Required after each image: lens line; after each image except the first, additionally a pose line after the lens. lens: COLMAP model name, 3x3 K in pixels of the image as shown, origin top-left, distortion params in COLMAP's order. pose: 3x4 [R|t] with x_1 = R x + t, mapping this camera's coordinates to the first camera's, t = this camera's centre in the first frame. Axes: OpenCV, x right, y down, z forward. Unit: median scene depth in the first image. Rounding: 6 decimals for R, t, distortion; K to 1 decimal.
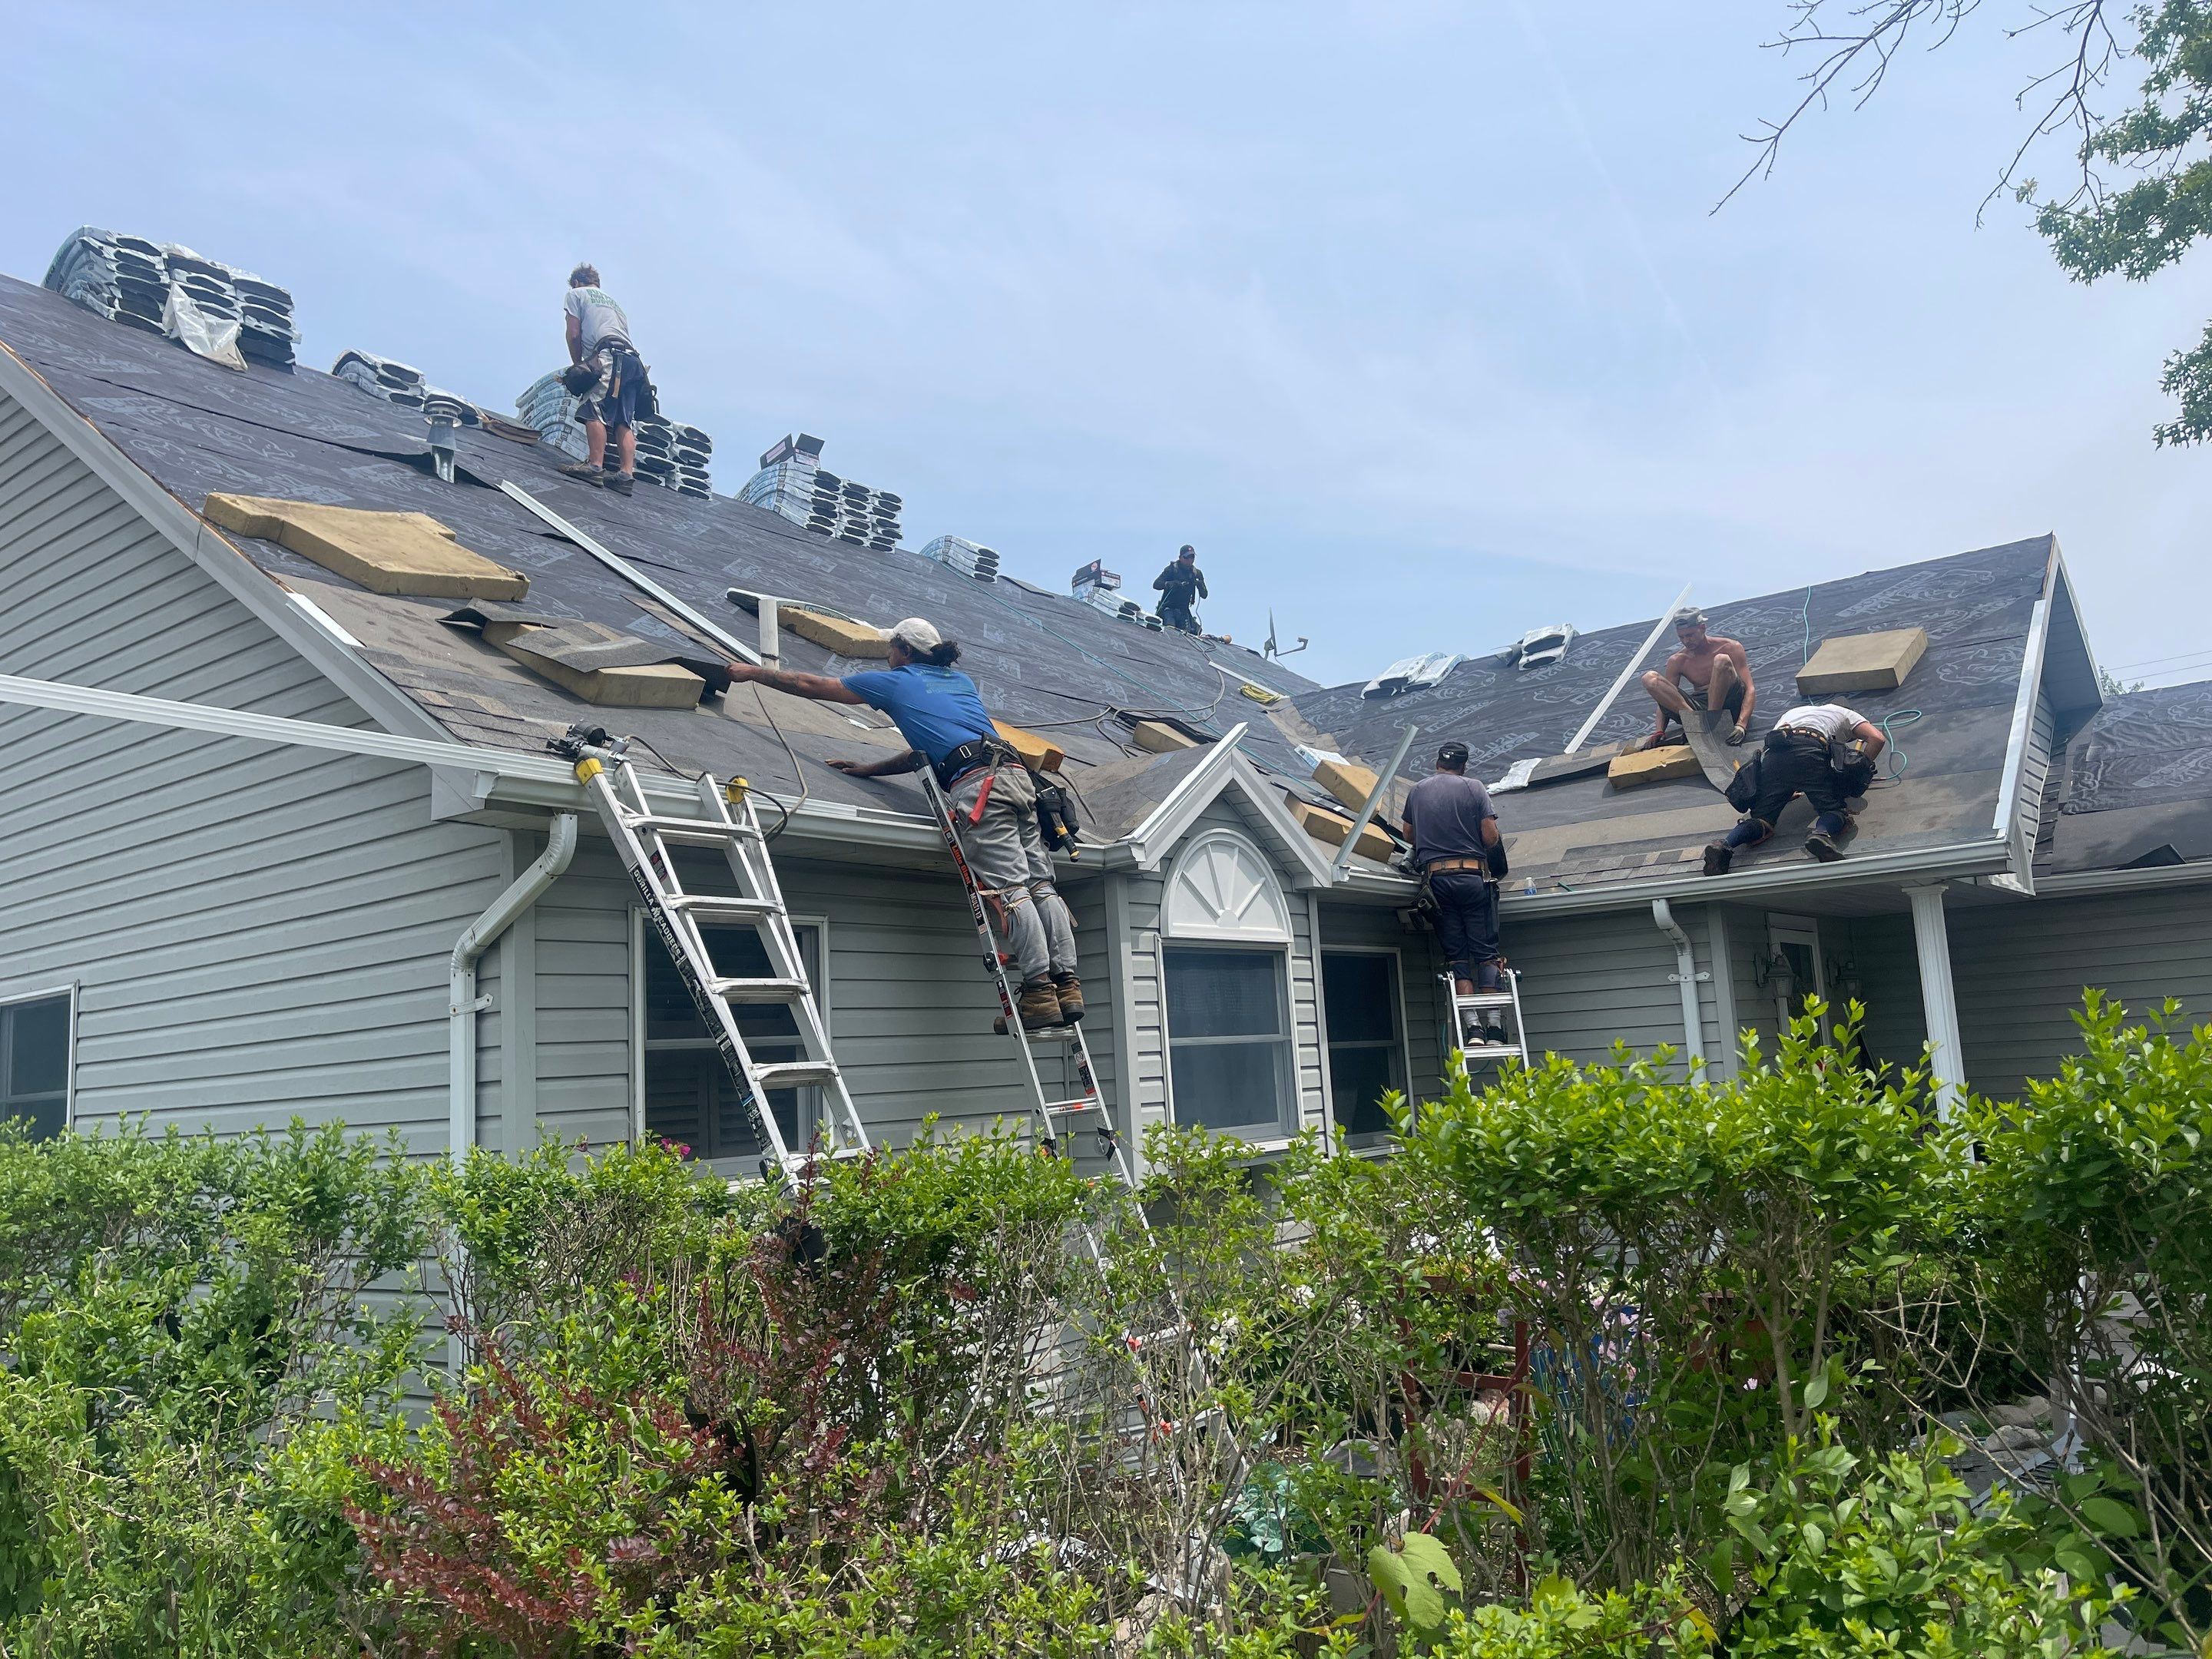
lens RADIAL K [[1666.0, 0, 1106.0], [0, 1666.0, 831.8], [0, 0, 1]] dist [0.065096, -0.088271]
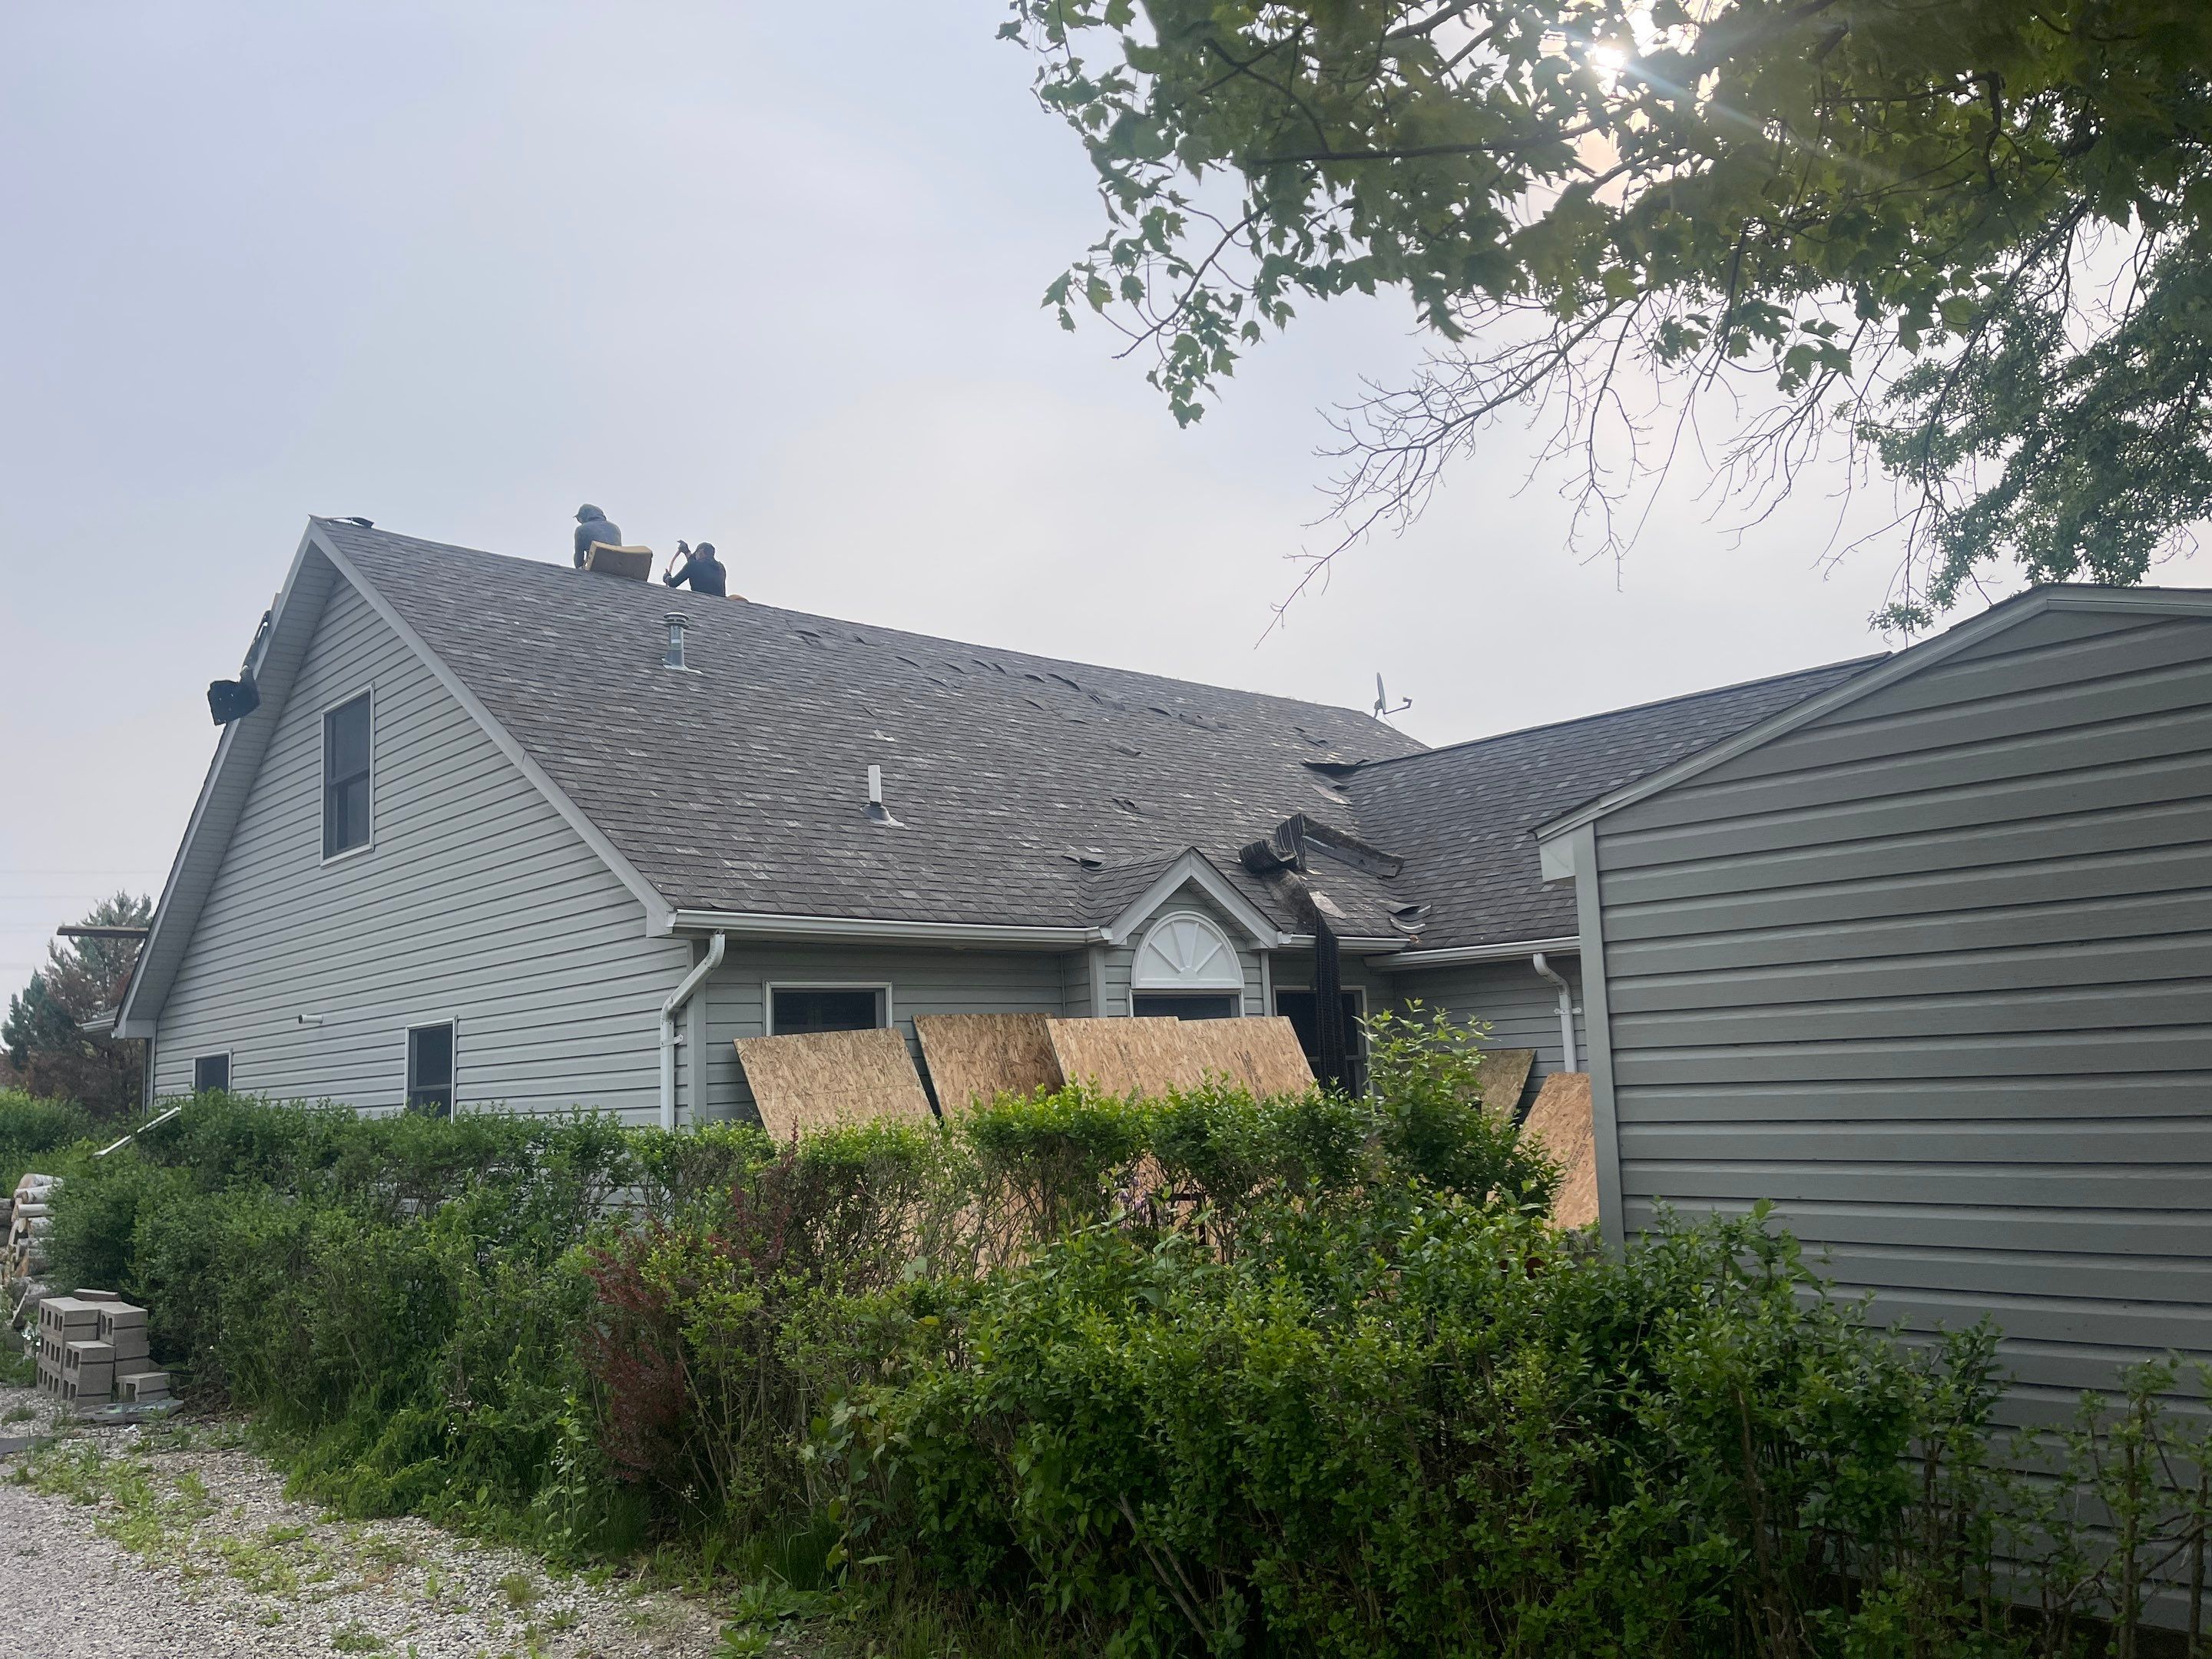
lens RADIAL K [[1666.0, 0, 1117.3], [0, 1666.0, 834.9], [0, 0, 1]] dist [0.065096, -0.088271]
pose [[0.988636, -0.008446, -0.150090, 0.195993], [0.009340, 0.999943, 0.005250, -0.063779], [0.150037, -0.006592, 0.988658, -0.368026]]
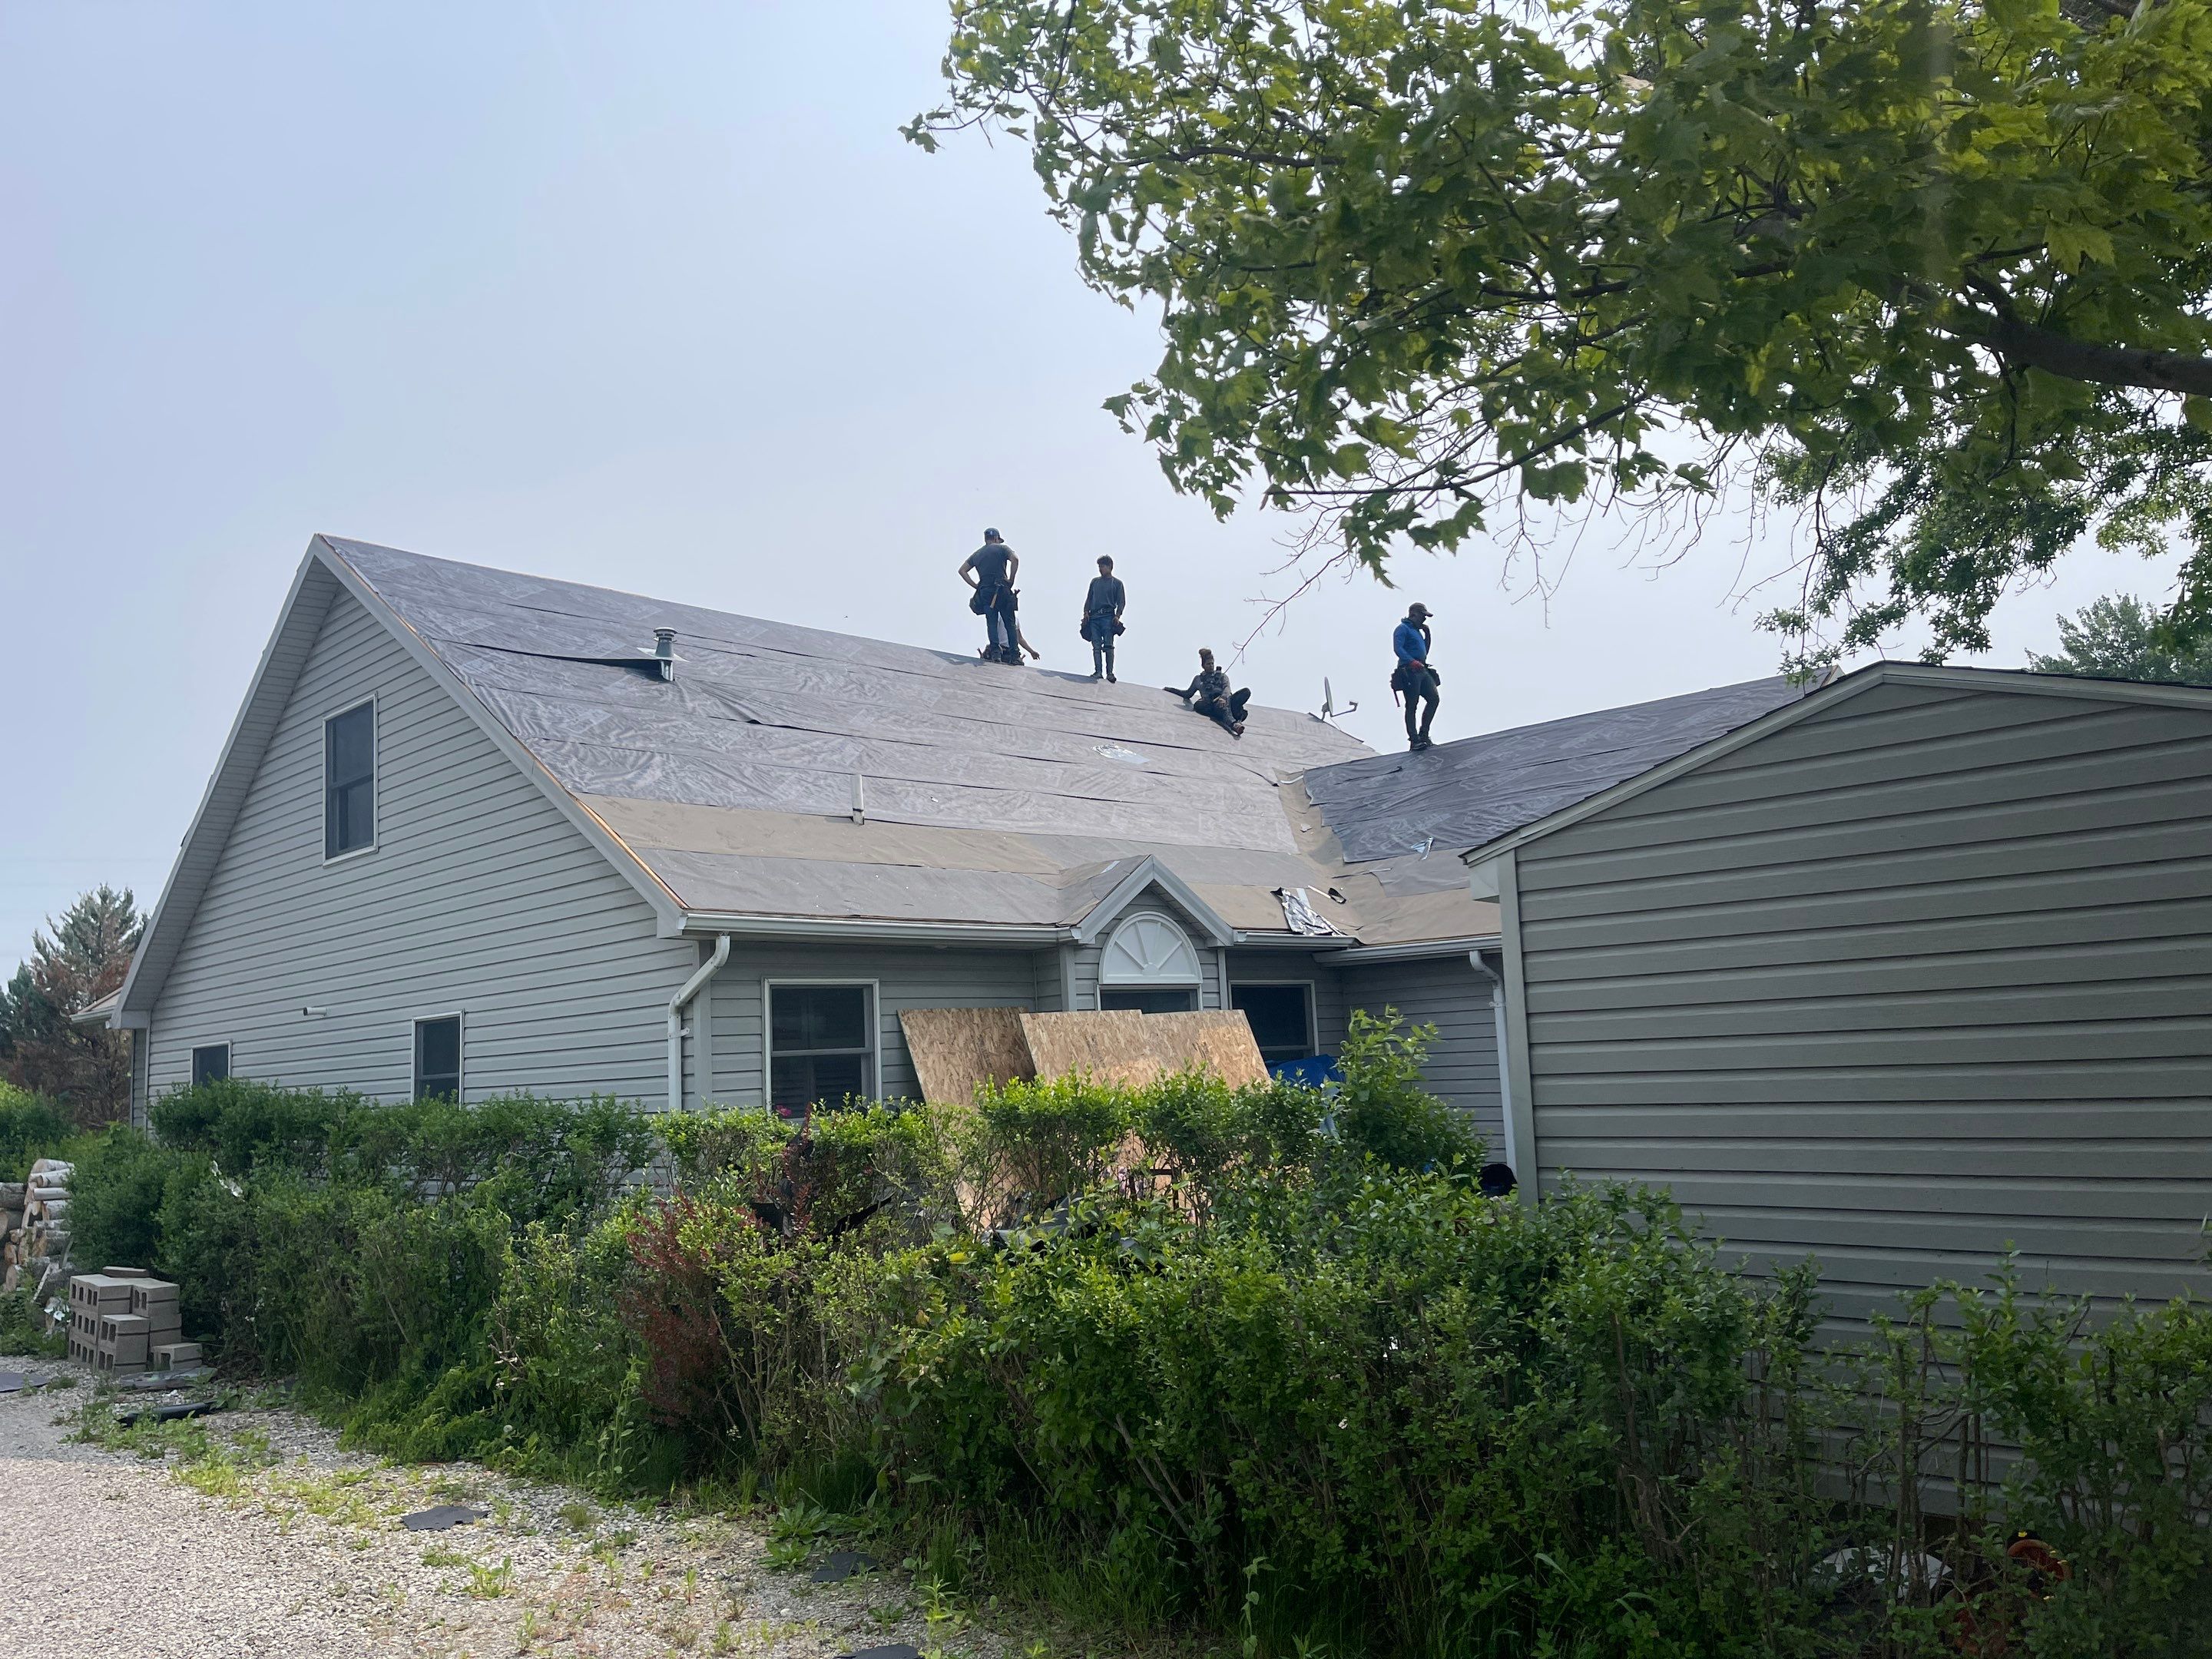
lens RADIAL K [[1666.0, 0, 1094.2], [0, 1666.0, 818.9], [0, 0, 1]] dist [0.065096, -0.088271]
pose [[0.991272, -0.006370, -0.131677, 0.193768], [0.006916, 0.999969, 0.003692, -0.075647], [0.131650, -0.004571, 0.991286, -0.437663]]
